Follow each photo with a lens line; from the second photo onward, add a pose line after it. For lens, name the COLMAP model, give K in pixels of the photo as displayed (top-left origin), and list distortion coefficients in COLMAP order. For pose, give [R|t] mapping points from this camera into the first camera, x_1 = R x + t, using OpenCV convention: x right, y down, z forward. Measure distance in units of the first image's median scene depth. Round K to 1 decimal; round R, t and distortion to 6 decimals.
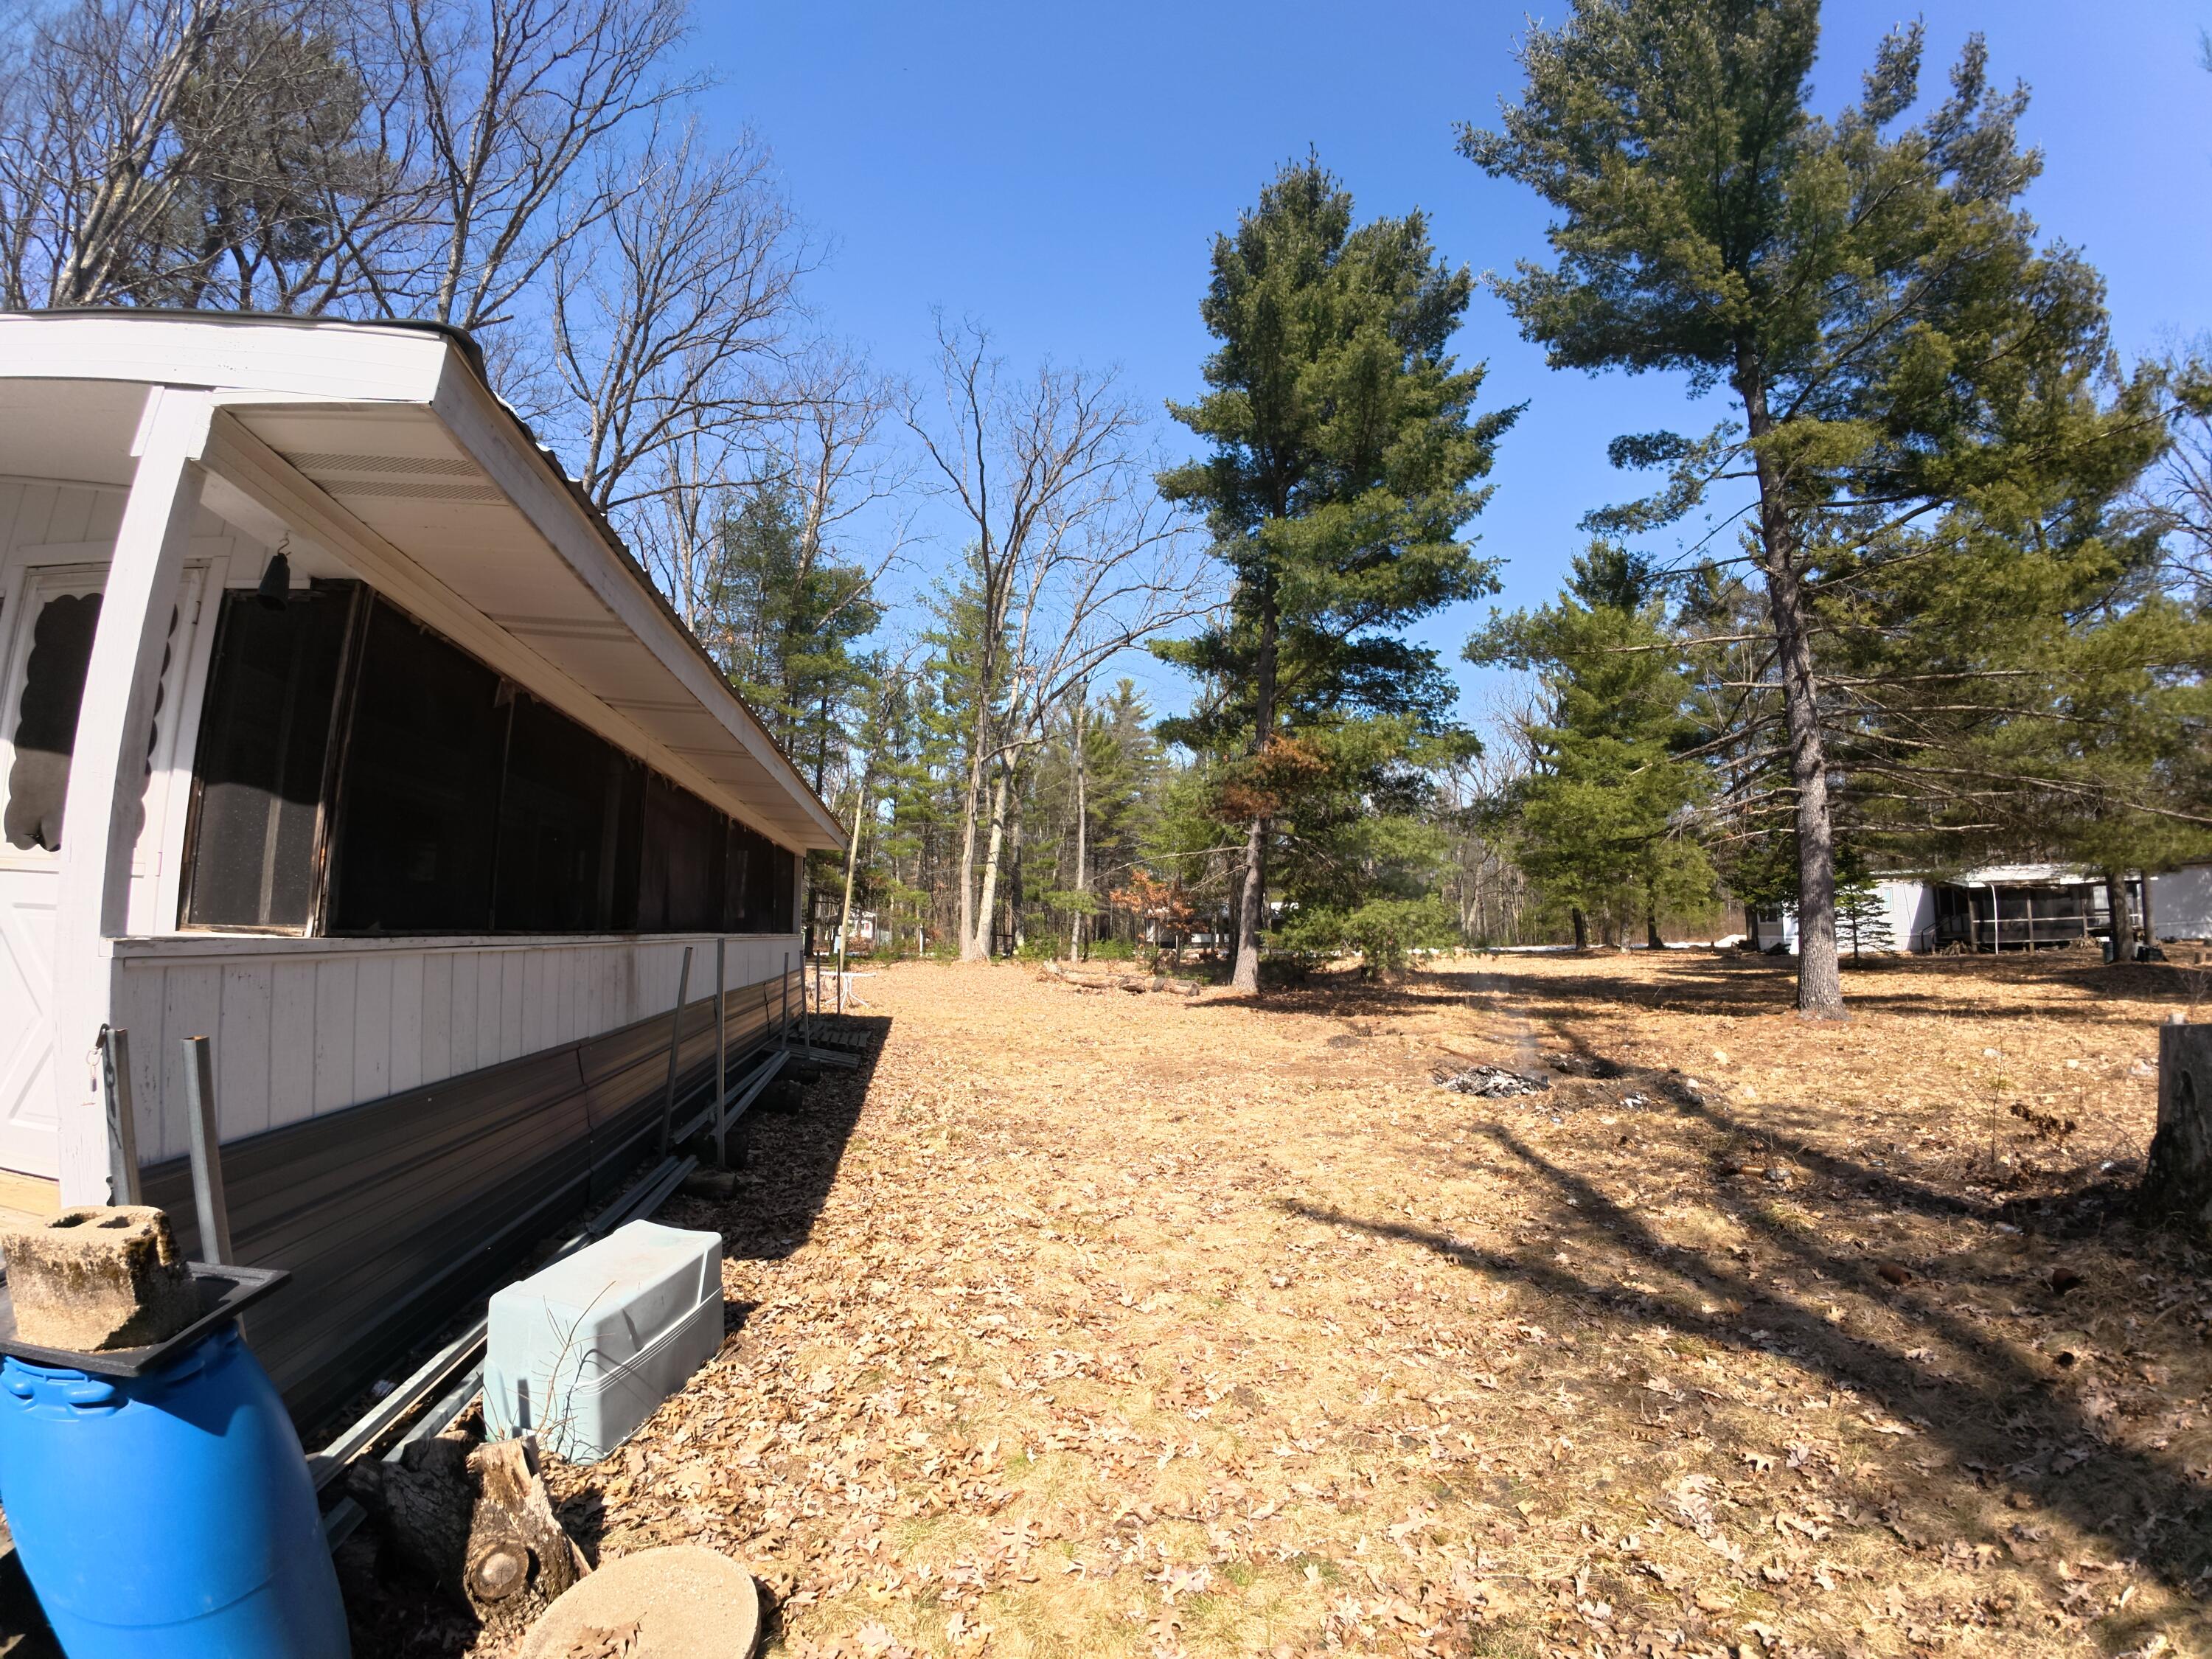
lens RADIAL K [[824.9, 0, 1093.3], [0, 824.9, 832.1], [0, 0, 1]] dist [-0.119332, 0.011574]
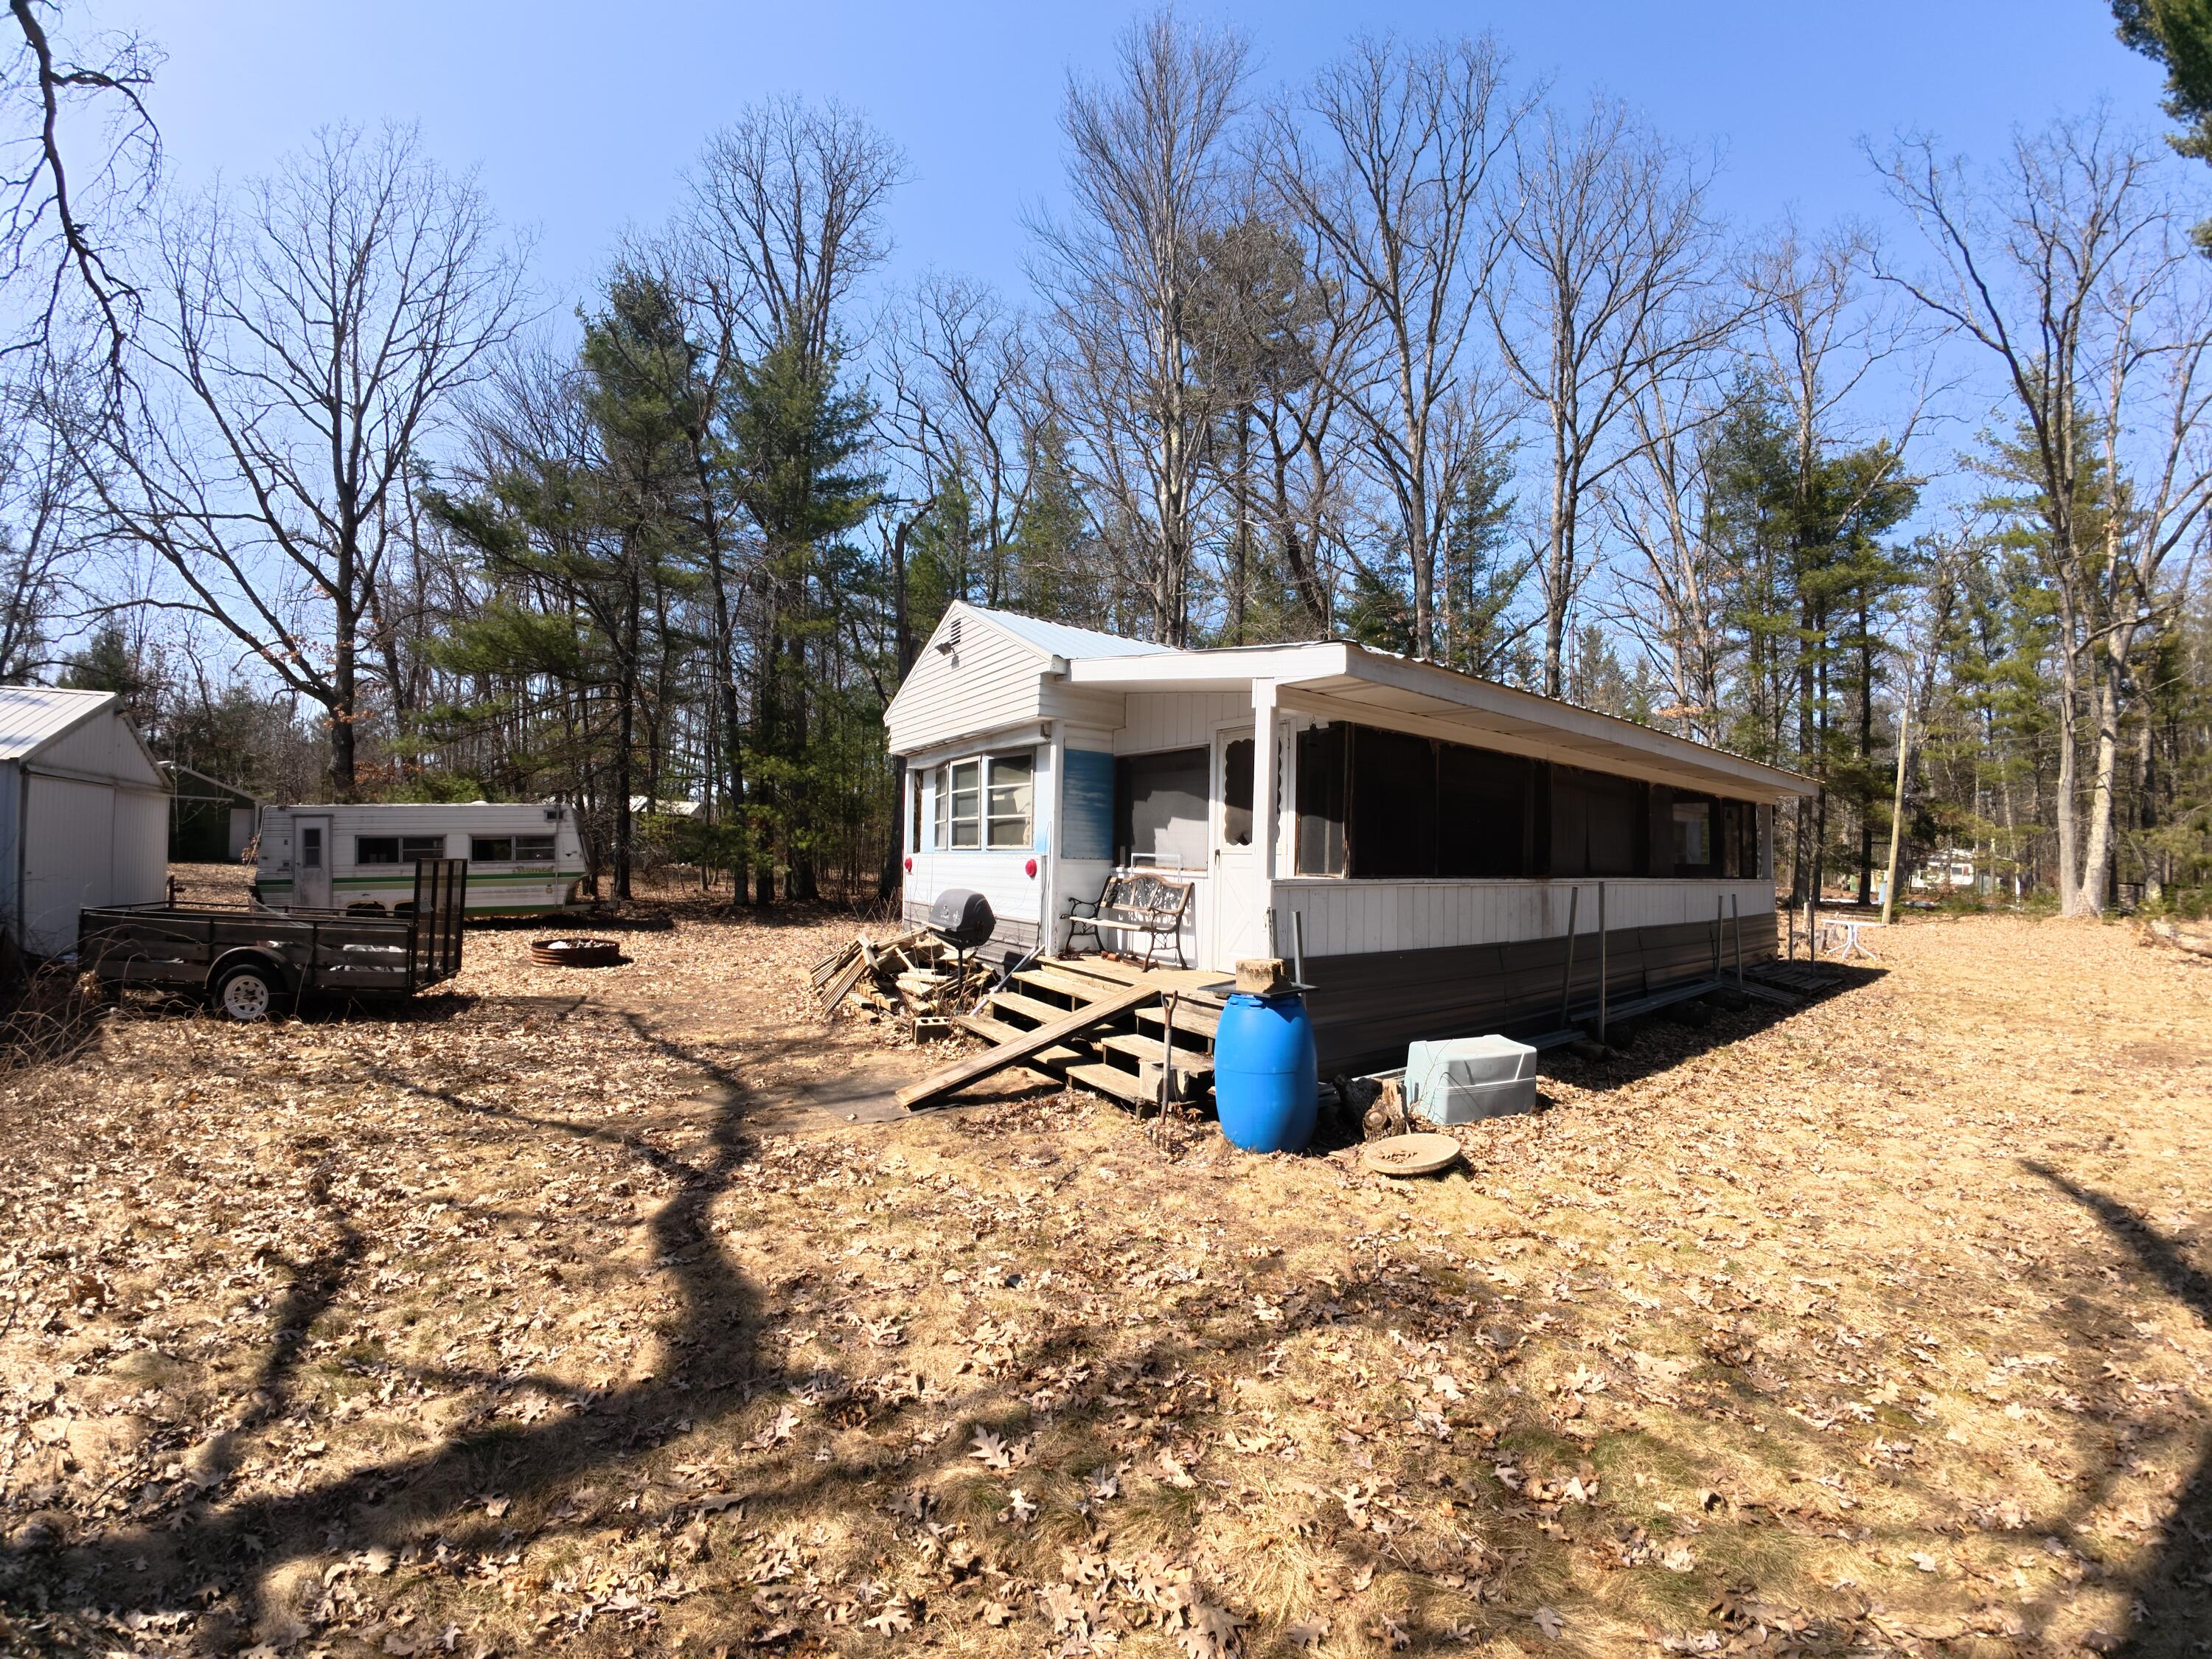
lens RADIAL K [[824.9, 0, 1093.3], [0, 824.9, 832.1], [0, 0, 1]] dist [-0.119332, 0.011574]
pose [[0.362098, -0.021961, -0.931881, 0.485581], [0.087544, 0.996105, 0.010543, -0.046658], [0.928020, -0.085398, 0.362610, -0.315093]]
